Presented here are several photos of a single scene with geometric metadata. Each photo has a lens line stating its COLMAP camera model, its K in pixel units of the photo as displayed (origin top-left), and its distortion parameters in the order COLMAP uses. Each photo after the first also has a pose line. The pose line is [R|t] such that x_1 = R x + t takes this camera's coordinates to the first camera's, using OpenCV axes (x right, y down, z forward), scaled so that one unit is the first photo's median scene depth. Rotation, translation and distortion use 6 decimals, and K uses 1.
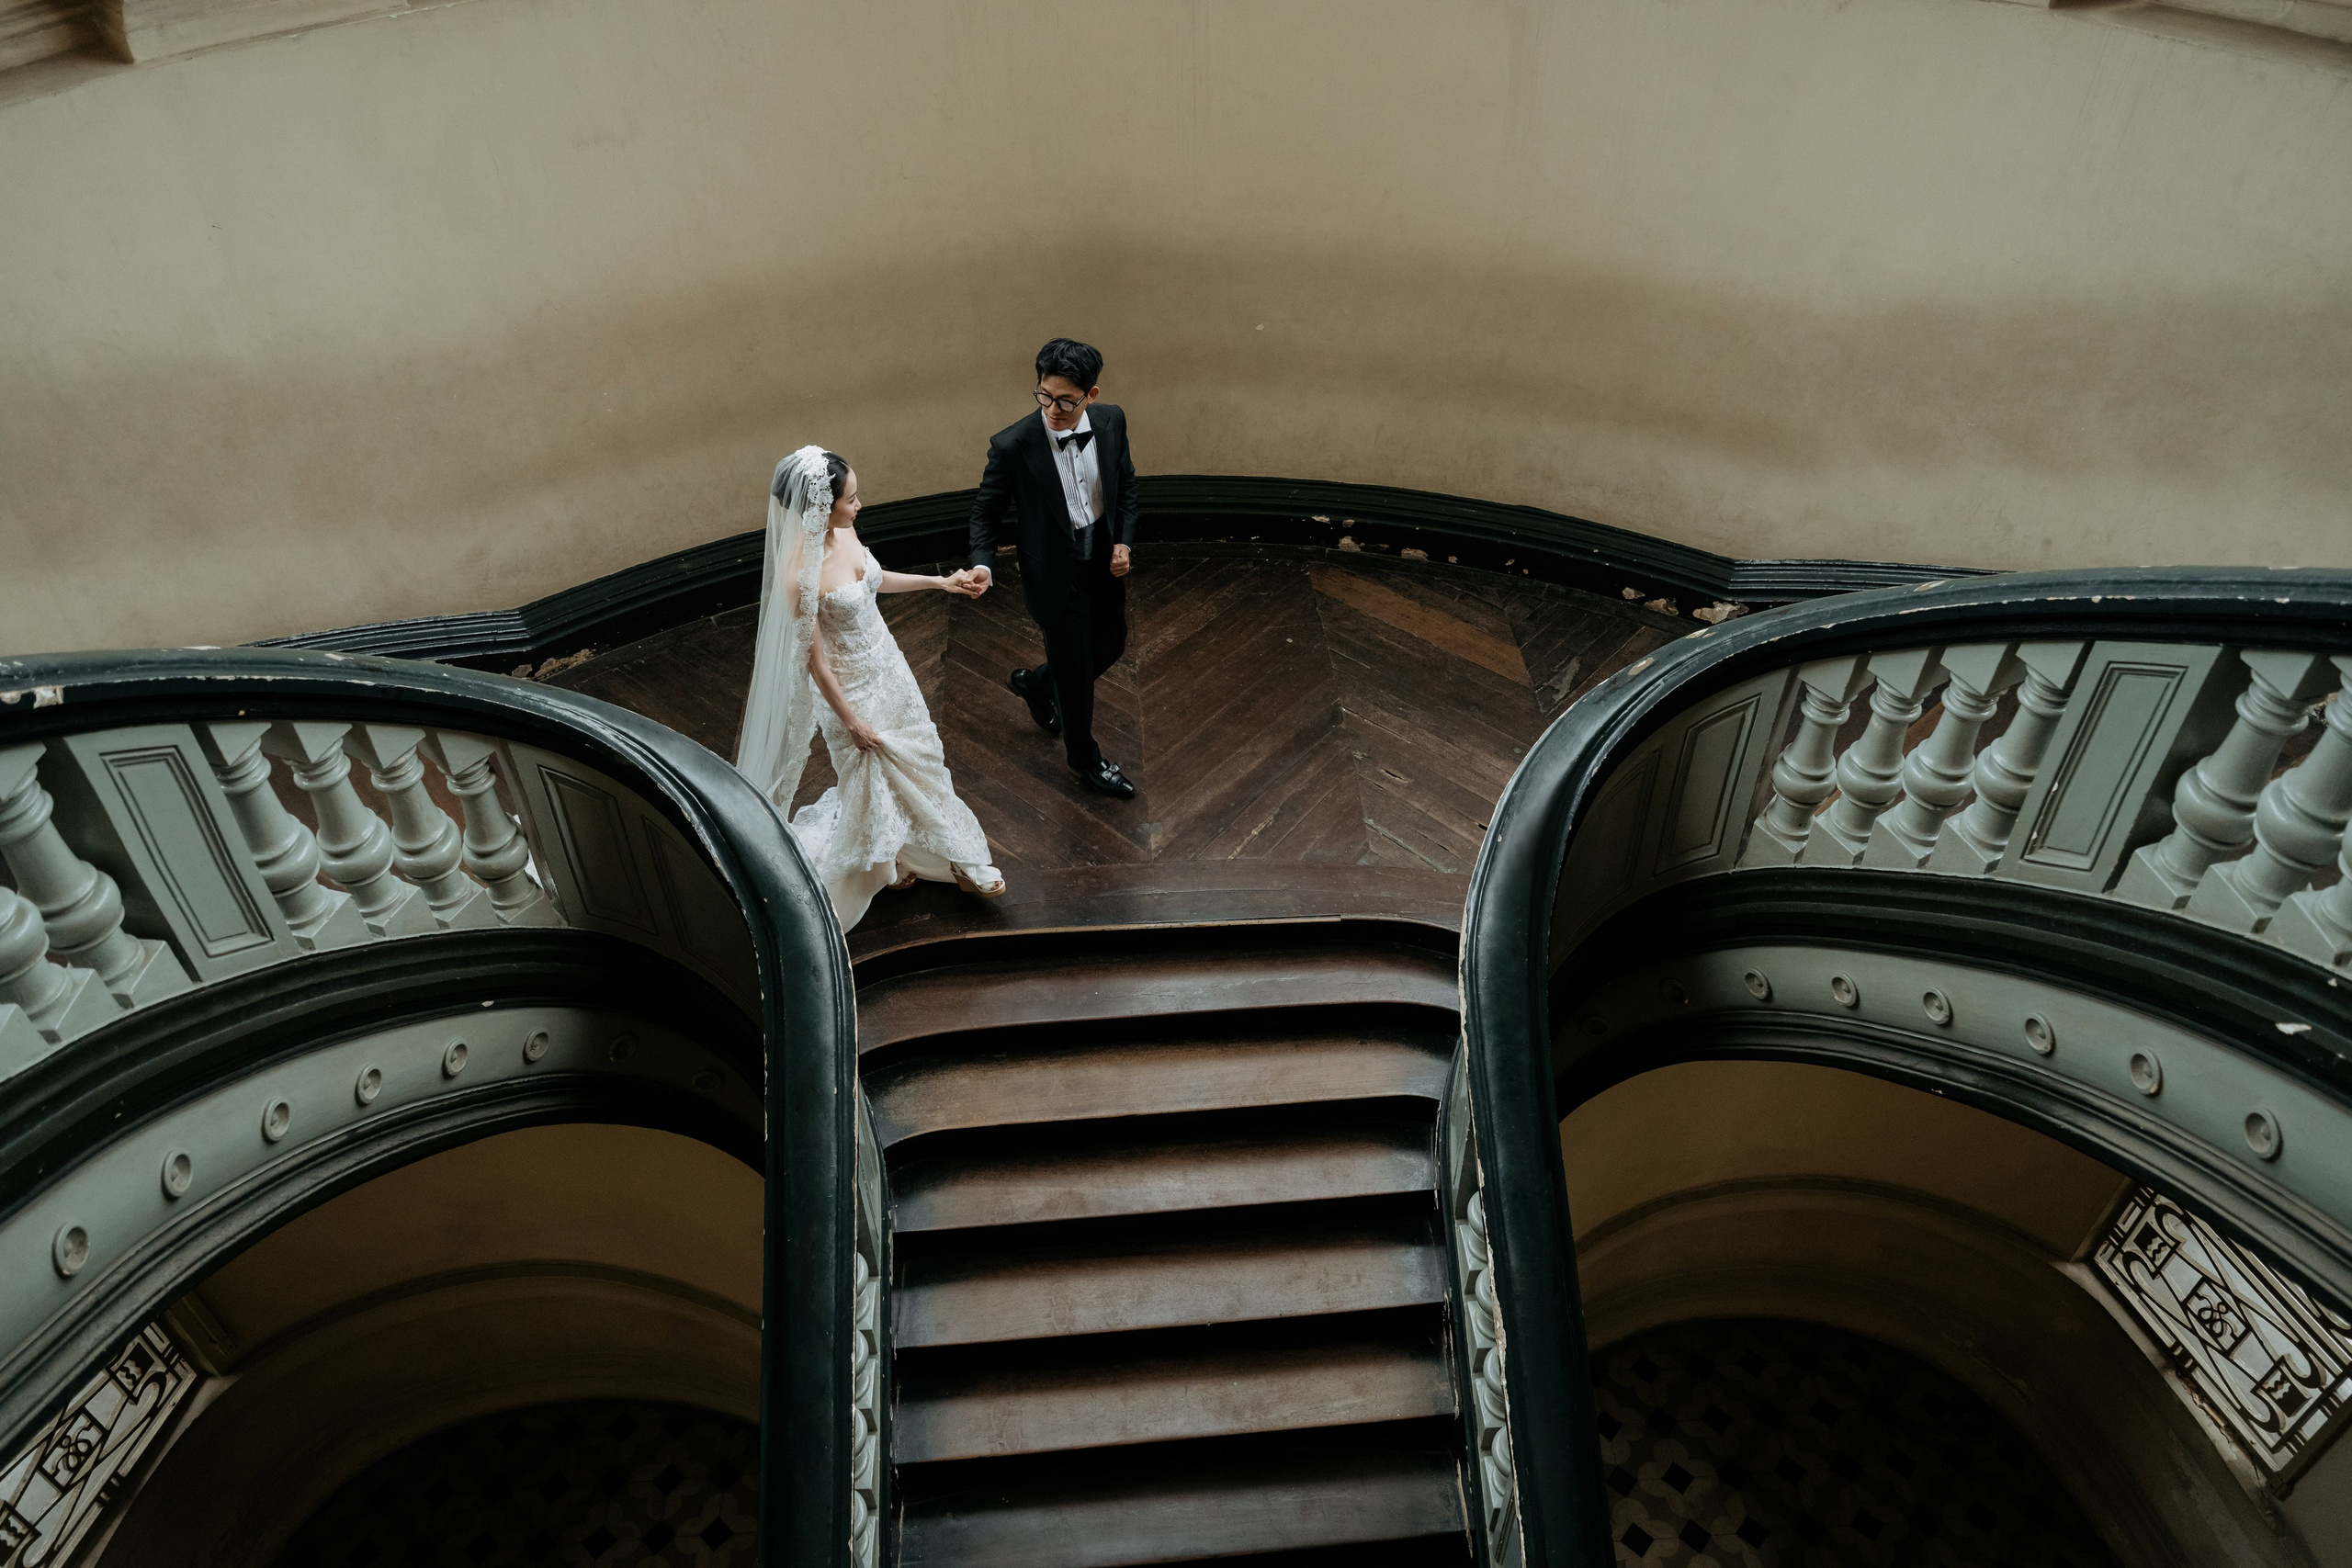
lens RADIAL K [[1614.4, 0, 1176.0], [0, 1614.4, 784.0], [0, 0, 1]] dist [-0.074191, 0.000492]
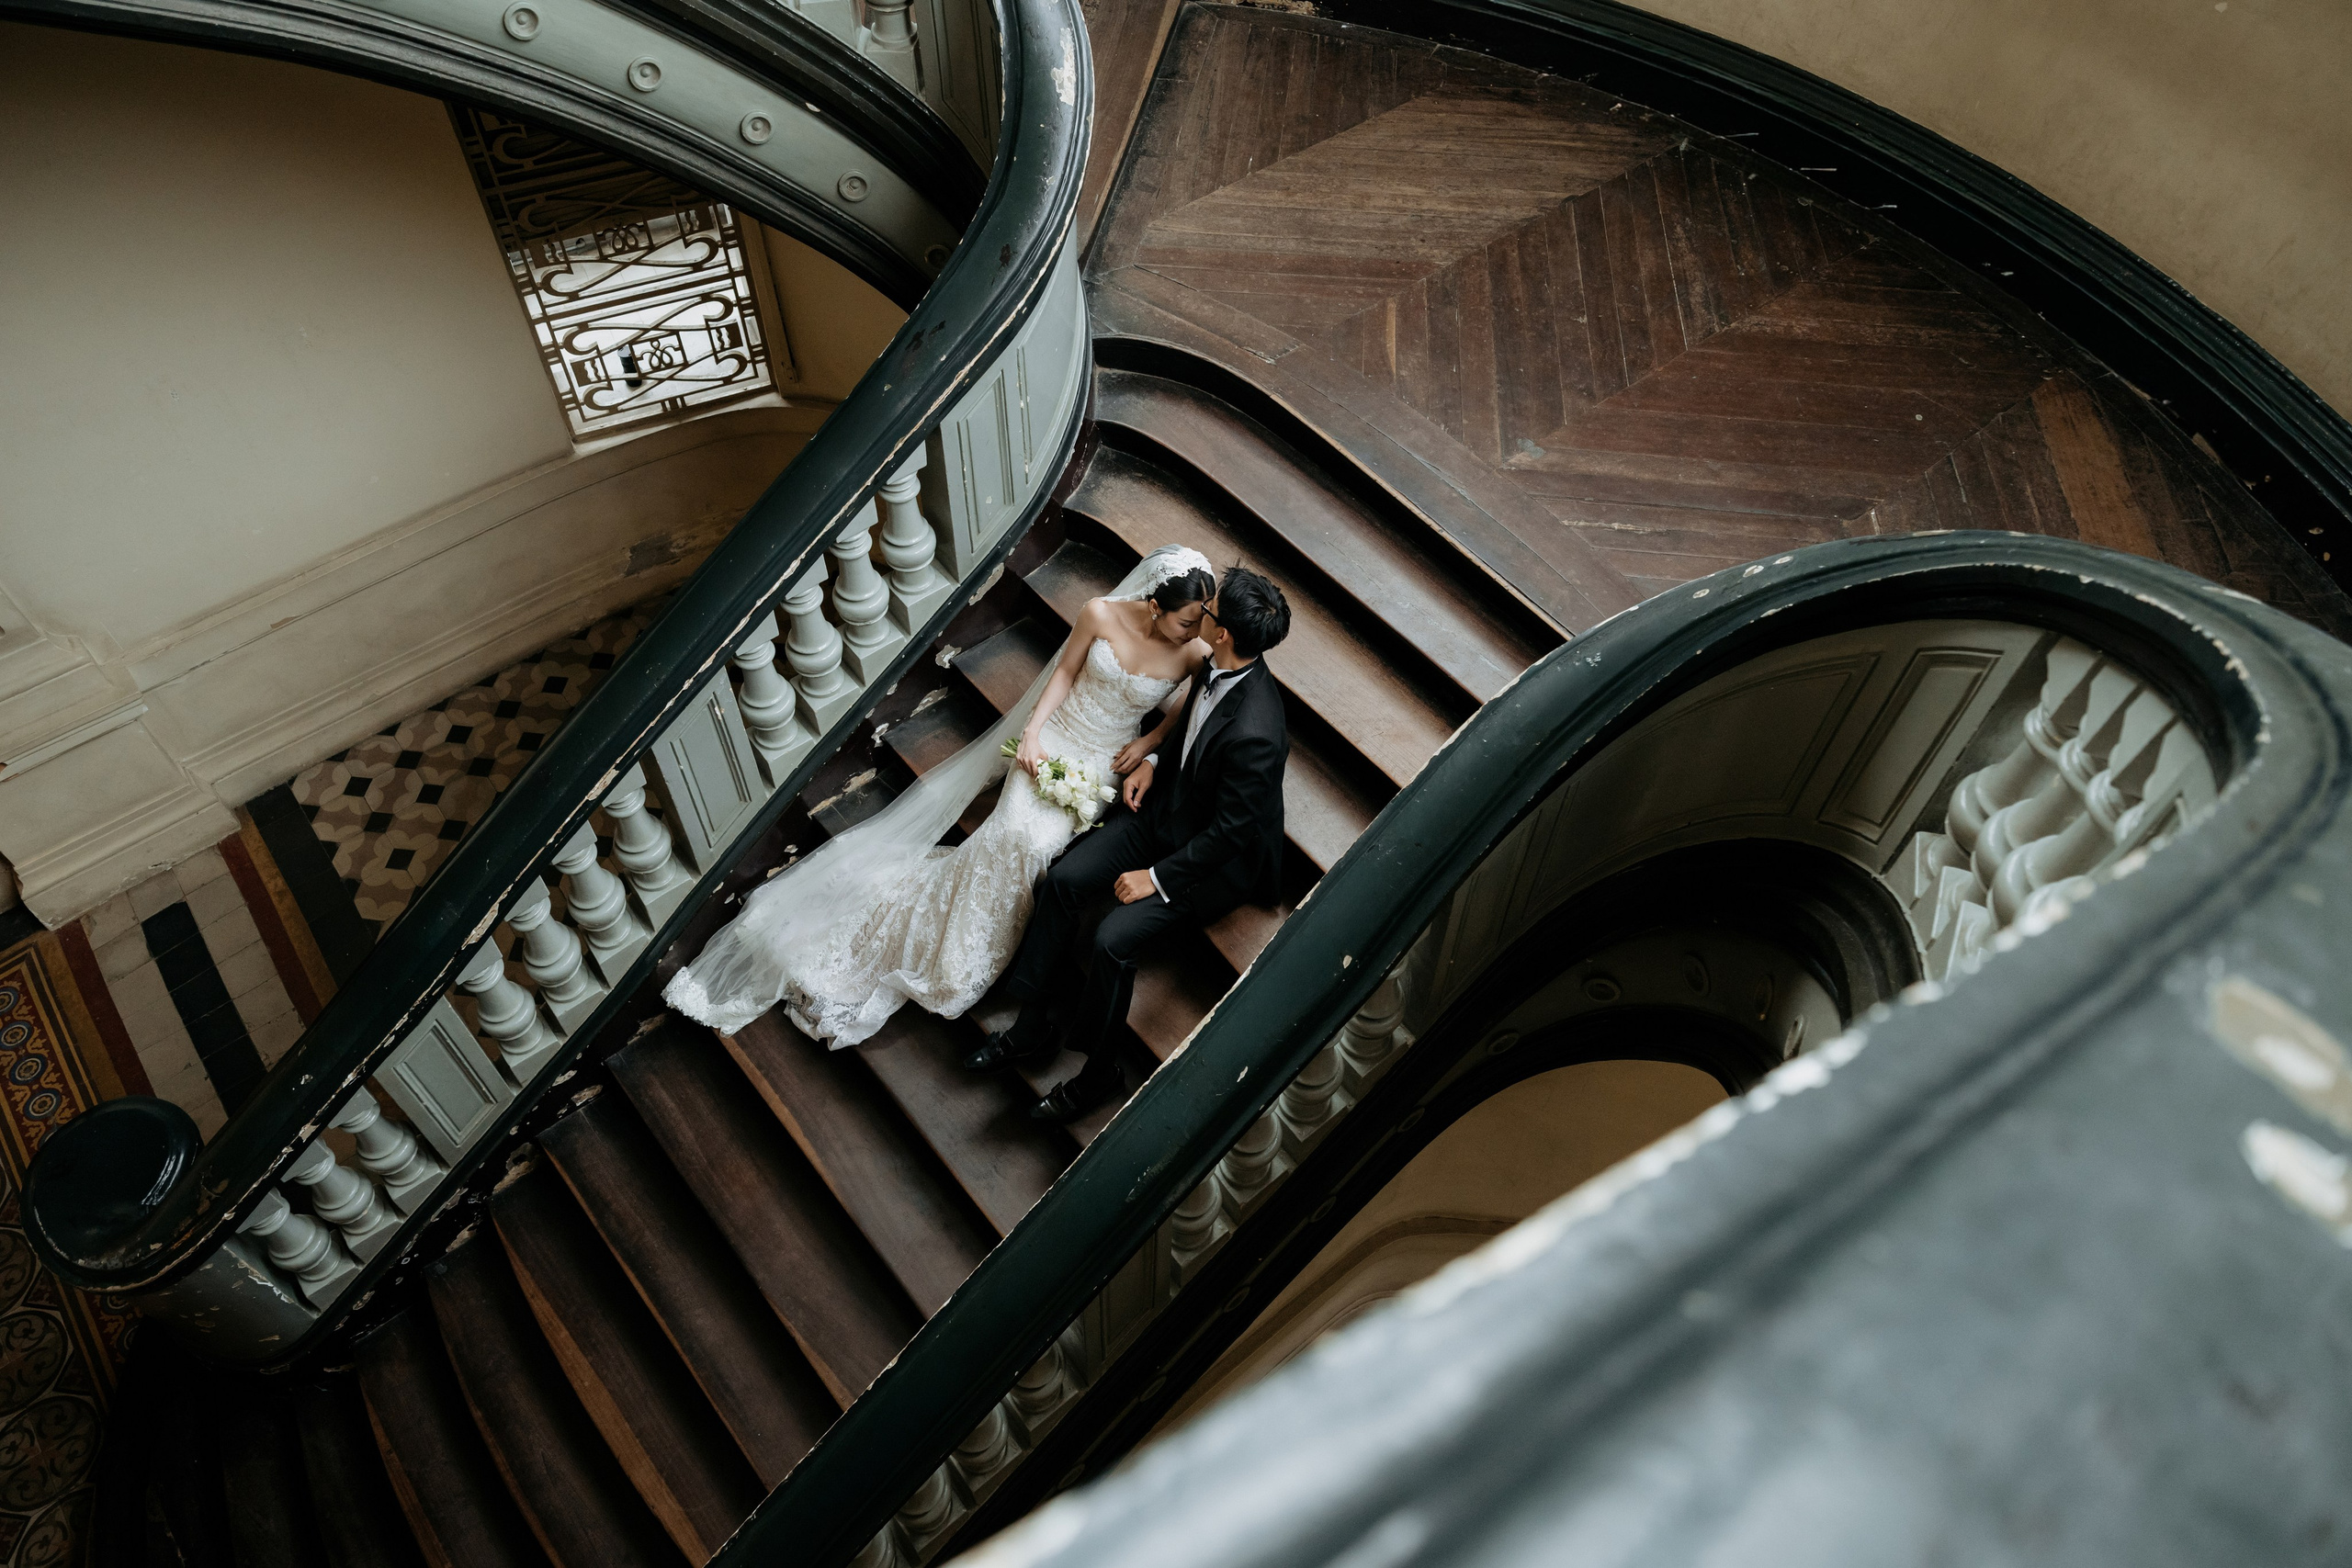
lens RADIAL K [[1581.2, 0, 1173.6], [0, 1581.2, 739.1], [0, 0, 1]] dist [-0.005393, 0.001472]
pose [[0.538572, 0.660431, -0.523232, 0.407432], [-0.559348, 0.744655, 0.364168, -0.054845], [0.630135, 0.096538, 0.770461, 0.241944]]
